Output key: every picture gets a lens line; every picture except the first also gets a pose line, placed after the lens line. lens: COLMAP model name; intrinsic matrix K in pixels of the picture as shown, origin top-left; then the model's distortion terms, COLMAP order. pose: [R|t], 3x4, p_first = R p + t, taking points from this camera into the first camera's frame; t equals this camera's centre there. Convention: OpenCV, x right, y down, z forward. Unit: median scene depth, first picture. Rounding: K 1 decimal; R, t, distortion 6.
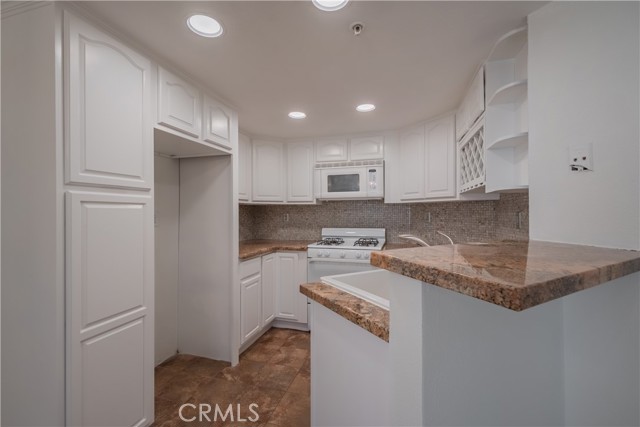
lens RADIAL K [[281.0, 0, 311.5], [0, 281.0, 212.1], [0, 0, 1]] dist [0.004954, -0.000131]
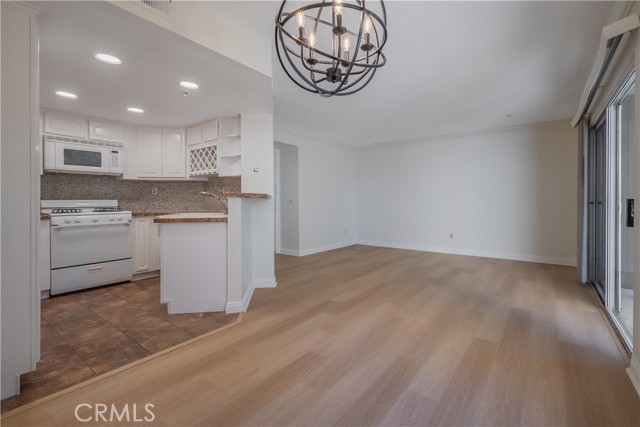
lens RADIAL K [[281.0, 0, 331.5], [0, 281.0, 198.8], [0, 0, 1]] dist [0.004954, -0.000131]
pose [[0.331435, 0.006162, 0.943458, -0.671550], [-0.004049, 0.999979, -0.005109, 0.065095], [-0.943469, -0.002127, 0.331453, -0.332857]]
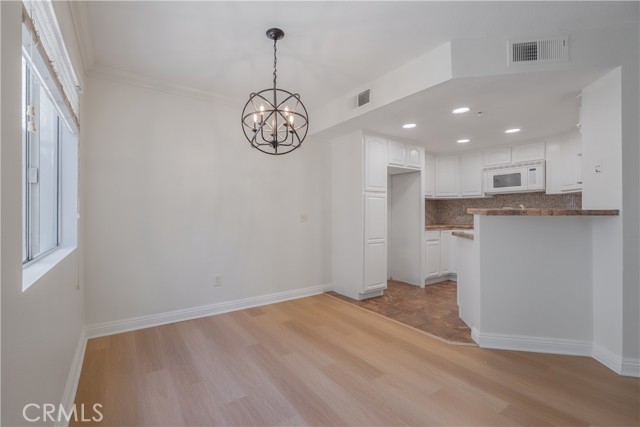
lens RADIAL K [[281.0, 0, 313.3], [0, 281.0, 212.9], [0, 0, 1]] dist [0.004954, -0.000131]
pose [[0.797736, 0.001058, -0.603006, 0.203035], [0.001047, 0.999995, 0.003140, 0.049753], [0.603006, -0.003136, 0.797731, -0.682894]]
